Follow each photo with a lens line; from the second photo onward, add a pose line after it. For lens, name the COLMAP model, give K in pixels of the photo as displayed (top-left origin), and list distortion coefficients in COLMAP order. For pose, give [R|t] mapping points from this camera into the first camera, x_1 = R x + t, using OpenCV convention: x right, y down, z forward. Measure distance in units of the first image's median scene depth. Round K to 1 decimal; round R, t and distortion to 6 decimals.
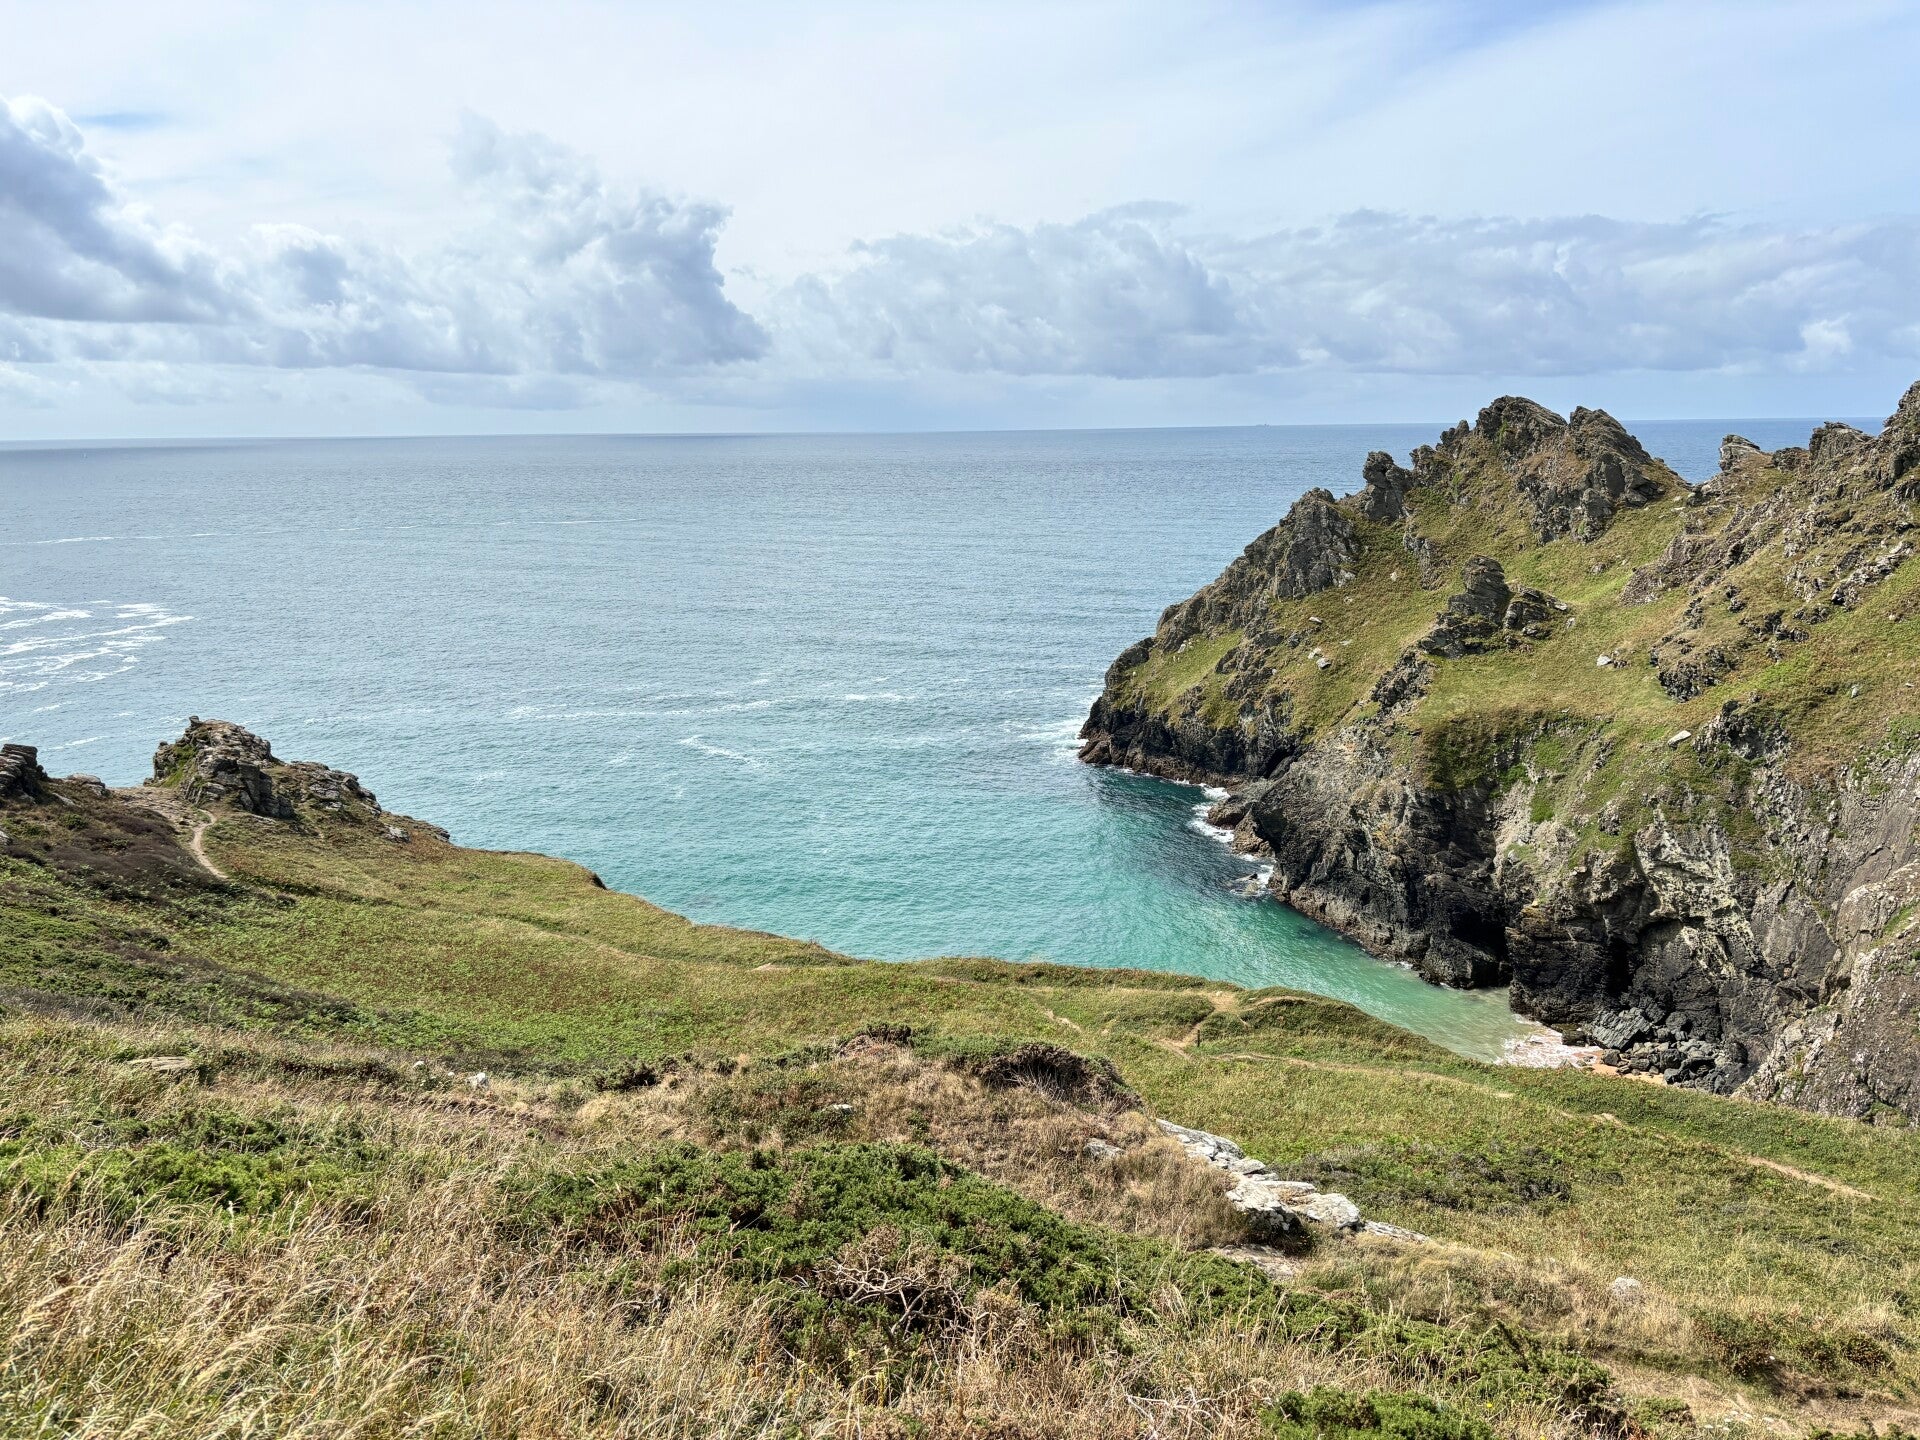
lens RADIAL K [[1429.5, 0, 957.6], [0, 1429.5, 751.8], [0, 0, 1]] dist [0.000999, -0.001954]
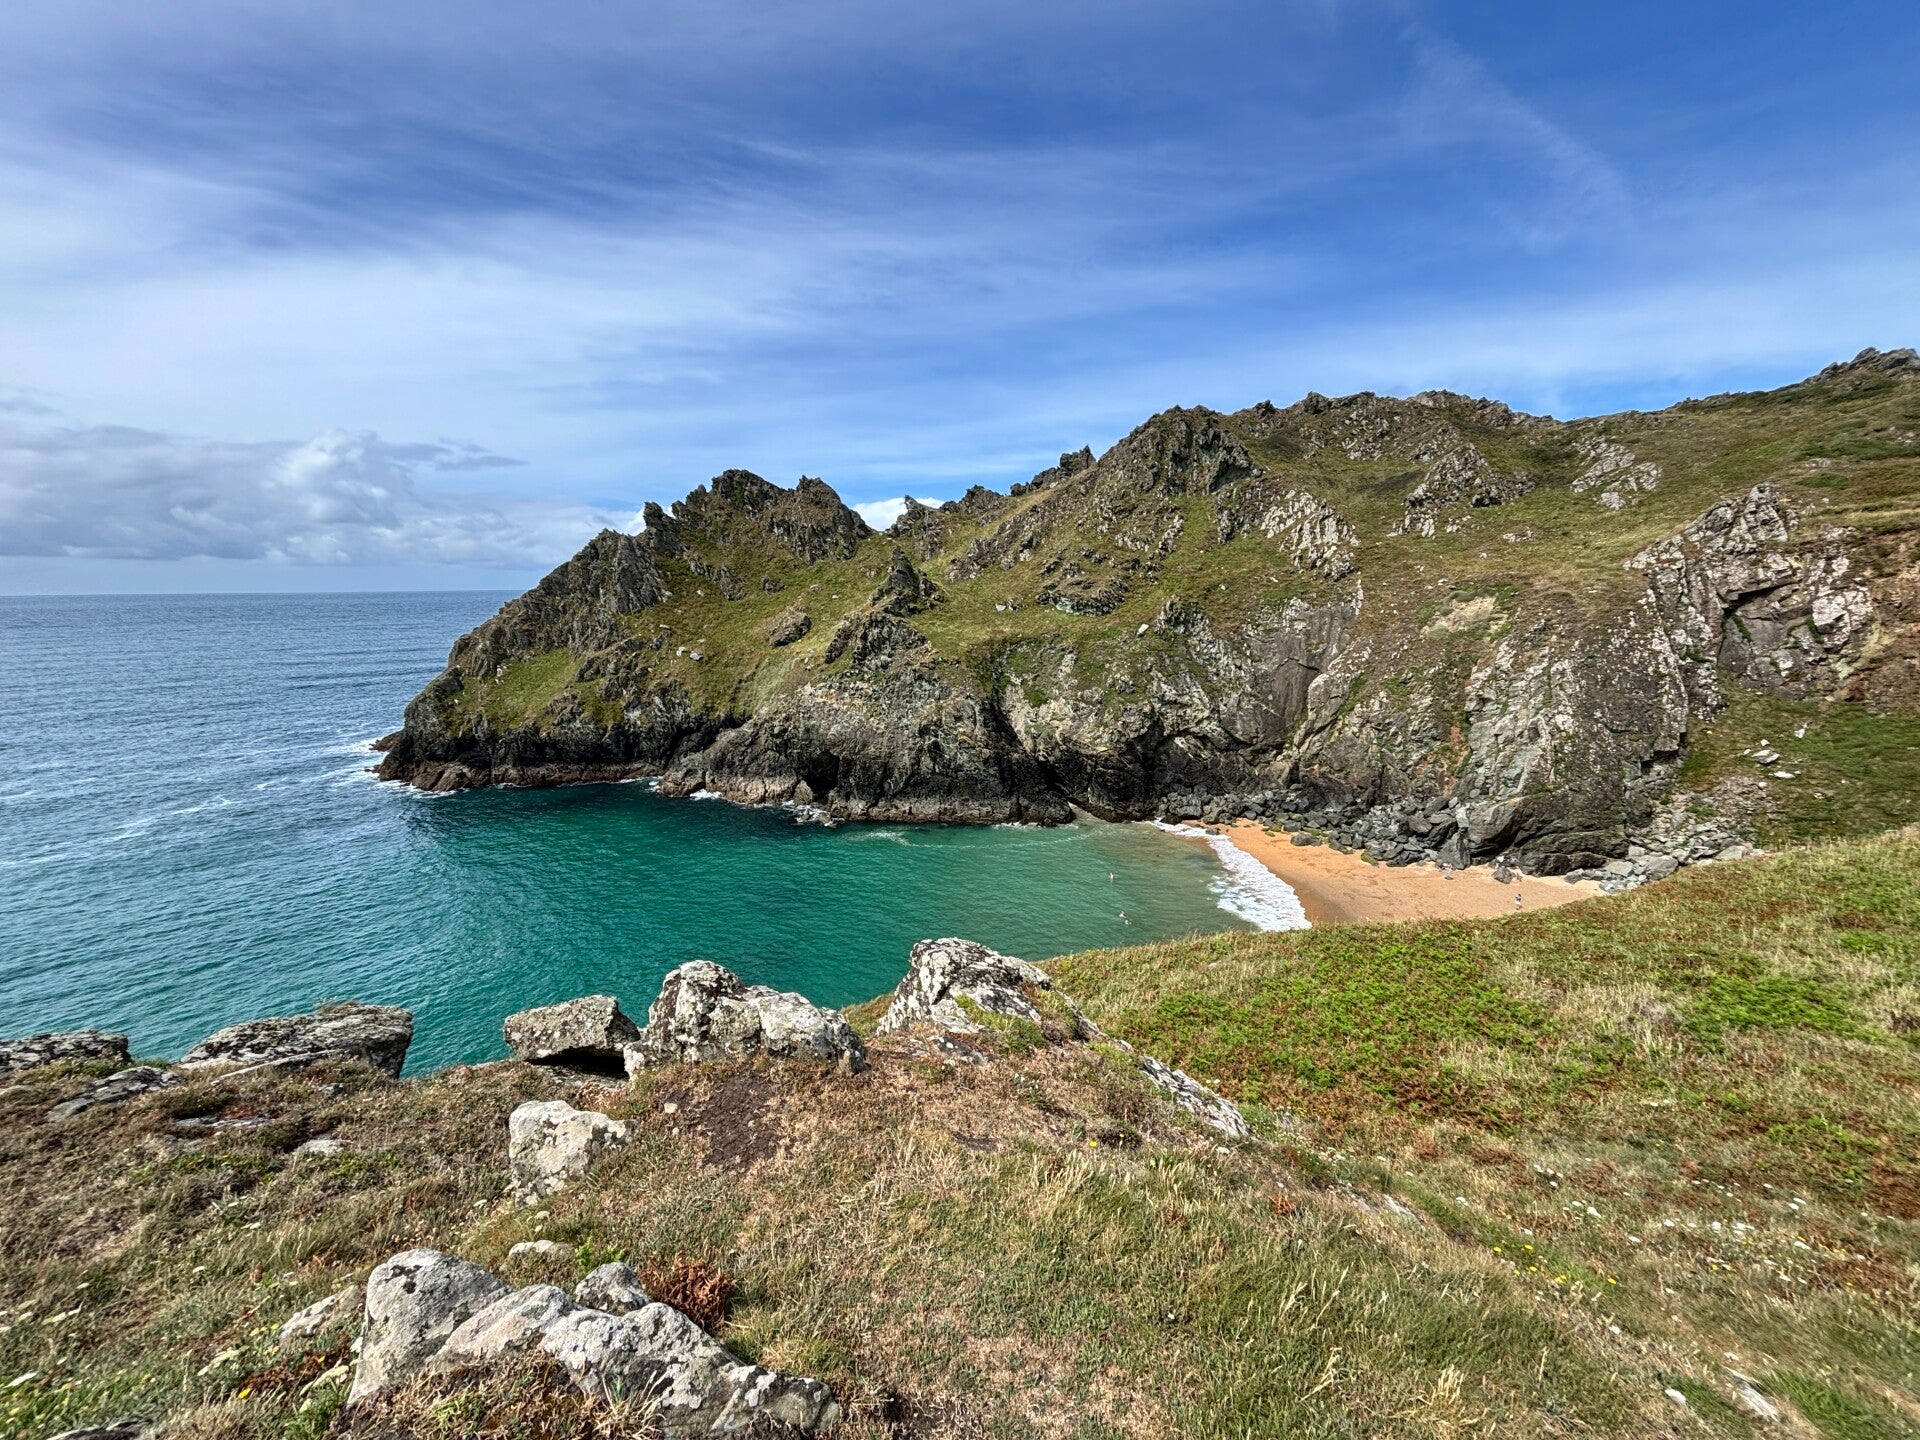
lens RADIAL K [[772.3, 0, 960.0], [0, 772.3, 720.0], [0, 0, 1]] dist [0.000008, -0.000027]
pose [[0.445280, -0.148181, 0.883045, -0.314256], [0.200050, 0.977746, 0.063197, -0.005022], [-0.872757, 0.148513, 0.465015, 0.614202]]
